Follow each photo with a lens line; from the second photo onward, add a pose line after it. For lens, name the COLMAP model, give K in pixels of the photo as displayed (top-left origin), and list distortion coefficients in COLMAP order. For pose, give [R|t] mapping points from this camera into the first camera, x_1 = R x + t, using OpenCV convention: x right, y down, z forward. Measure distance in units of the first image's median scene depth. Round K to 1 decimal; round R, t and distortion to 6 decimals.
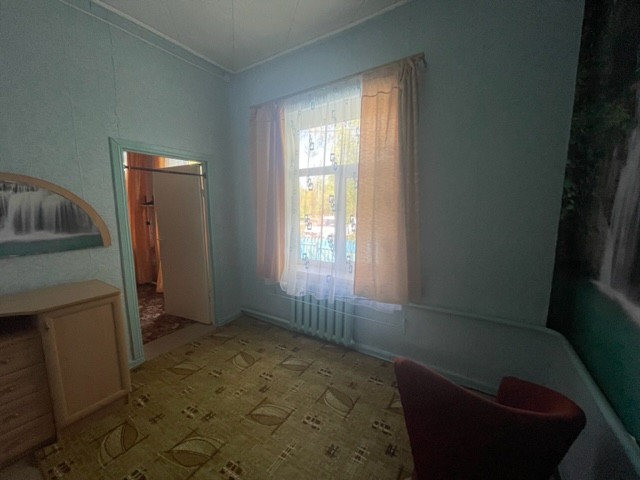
lens RADIAL K [[257.3, 0, 314.7], [0, 257.3, 238.1], [0, 0, 1]] dist [-0.002248, -0.000339]
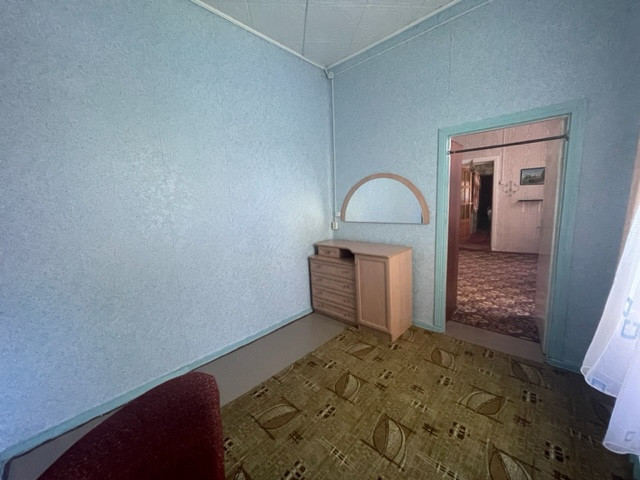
lens RADIAL K [[254.5, 0, 320.9], [0, 254.5, 247.4], [0, 0, 1]] dist [-0.046493, 0.000125]
pose [[-0.176591, 0.198134, -0.964136, 0.470719], [-0.079508, 0.973458, 0.214612, -0.078639], [0.981068, 0.114555, -0.156151, 0.738605]]
